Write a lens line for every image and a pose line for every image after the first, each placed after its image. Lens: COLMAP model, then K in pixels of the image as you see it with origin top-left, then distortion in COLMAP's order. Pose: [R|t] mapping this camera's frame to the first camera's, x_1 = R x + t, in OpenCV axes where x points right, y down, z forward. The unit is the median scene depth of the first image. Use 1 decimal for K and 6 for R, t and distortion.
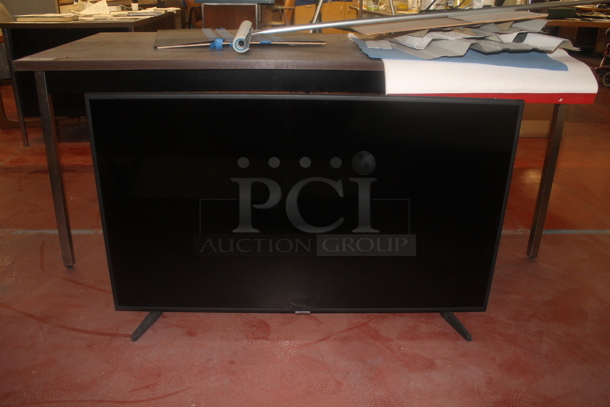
lens RADIAL K [[529.5, 0, 305.0], [0, 529.5, 203.5], [0, 0, 1]] dist [-0.195290, 0.196919]
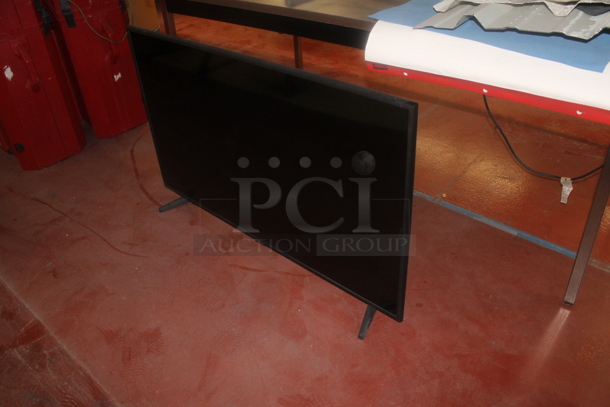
lens RADIAL K [[529.5, 0, 305.0], [0, 529.5, 203.5], [0, 0, 1]] dist [-0.195290, 0.196919]
pose [[0.715987, 0.347200, -0.605653, 0.737542], [-0.211162, 0.934625, 0.286159, -0.217903], [0.665412, -0.076995, 0.742494, 0.236287]]
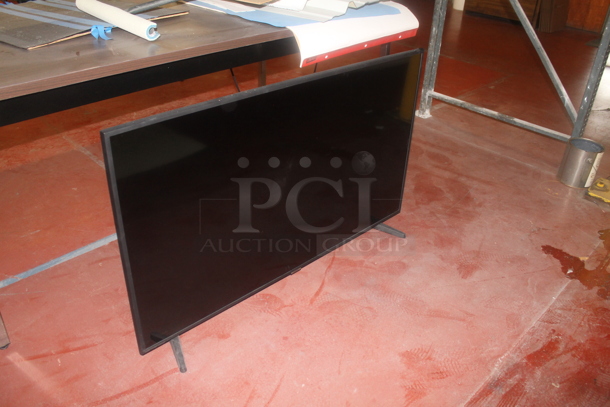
lens RADIAL K [[529.5, 0, 305.0], [0, 529.5, 203.5], [0, 0, 1]] dist [-0.195290, 0.196919]
pose [[0.736086, -0.339993, 0.585306, -0.603826], [0.243129, 0.939796, 0.240149, -0.190365], [-0.631717, -0.034465, 0.774433, 0.137738]]
